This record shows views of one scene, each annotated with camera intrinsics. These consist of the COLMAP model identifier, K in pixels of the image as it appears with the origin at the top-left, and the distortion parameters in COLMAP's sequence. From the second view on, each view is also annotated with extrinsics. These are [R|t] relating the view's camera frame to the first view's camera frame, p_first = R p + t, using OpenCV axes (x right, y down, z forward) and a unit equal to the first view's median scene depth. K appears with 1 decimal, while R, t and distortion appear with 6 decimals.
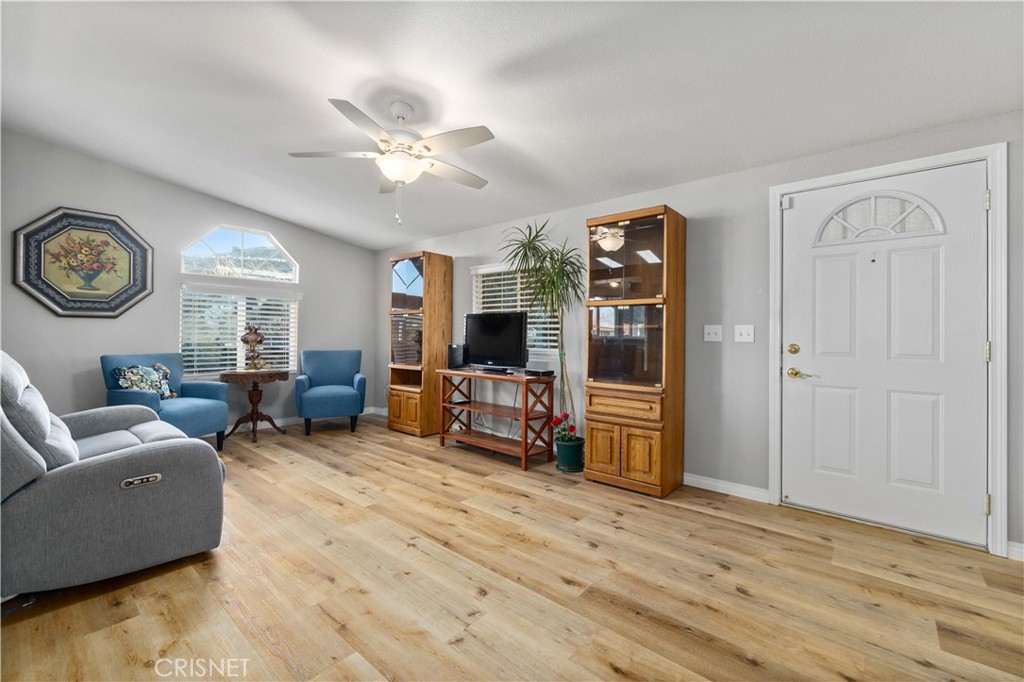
lens RADIAL K [[430.0, 0, 515.0], [0, 430.0, 330.5], [0, 0, 1]] dist [-0.001594, -0.000237]
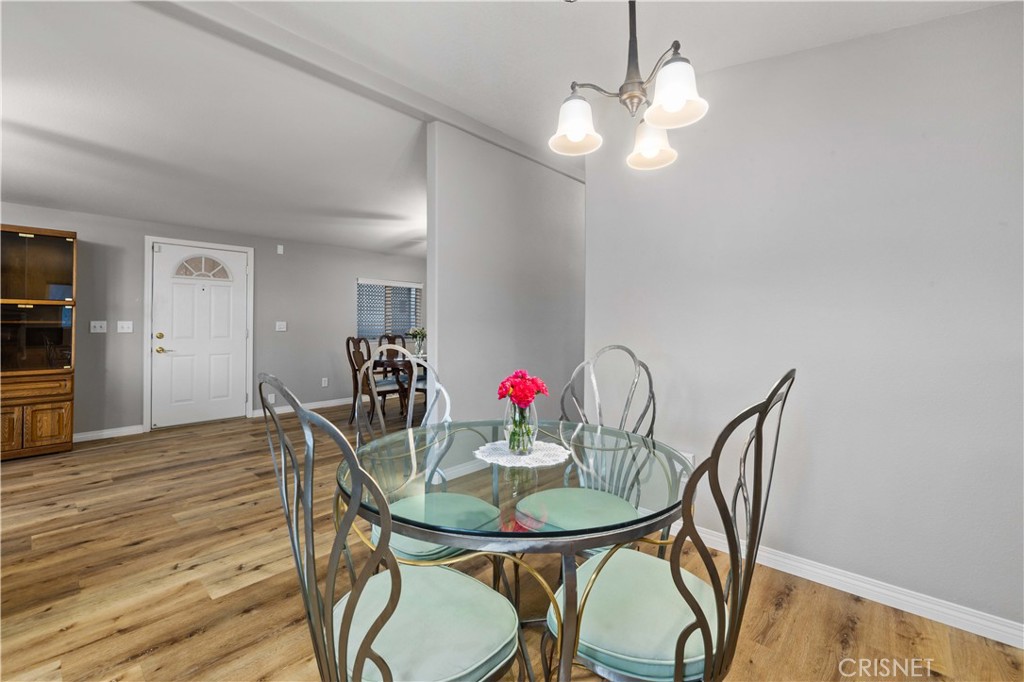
lens RADIAL K [[430.0, 0, 502.7], [0, 430.0, 327.6], [0, 0, 1]] dist [-0.001594, -0.000237]
pose [[0.039027, -0.015200, 0.999123, -0.978235], [-0.006169, 0.999862, 0.015452, -0.023424], [-0.999219, -0.006767, 0.038928, -0.407100]]
